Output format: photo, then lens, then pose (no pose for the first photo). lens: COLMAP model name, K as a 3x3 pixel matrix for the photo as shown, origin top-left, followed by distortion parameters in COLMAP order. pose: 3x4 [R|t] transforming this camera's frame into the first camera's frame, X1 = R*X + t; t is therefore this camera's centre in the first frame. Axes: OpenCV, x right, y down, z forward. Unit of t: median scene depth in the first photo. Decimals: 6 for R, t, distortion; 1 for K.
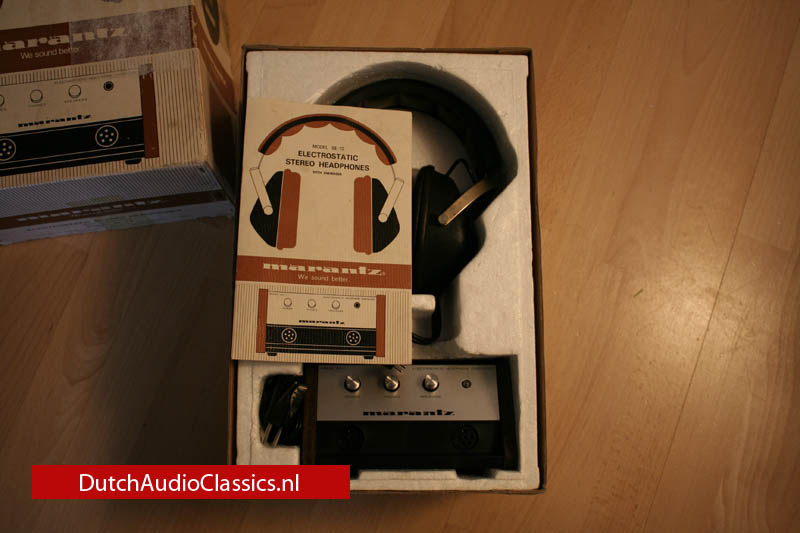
lens RADIAL K [[816.4, 0, 420.0], [0, 816.4, 264.4], [0, 0, 1]] dist [-0.098266, 0.000000]
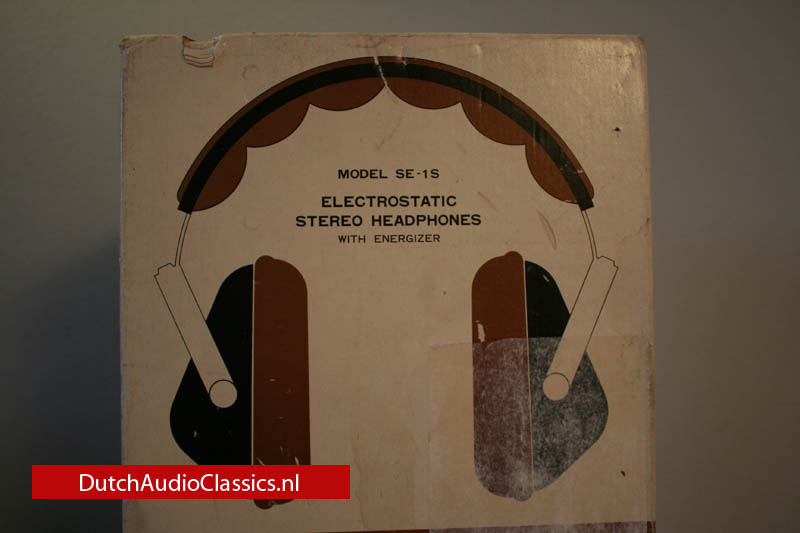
lens RADIAL K [[816.4, 0, 403.3], [0, 816.4, 269.3], [0, 0, 1]] dist [-0.098266, 0.000000]
pose [[0.991078, 0.132515, -0.014264, -0.478704], [-0.129261, 0.981753, 0.139474, -0.558308], [0.032487, -0.136386, 0.990123, 0.477106]]
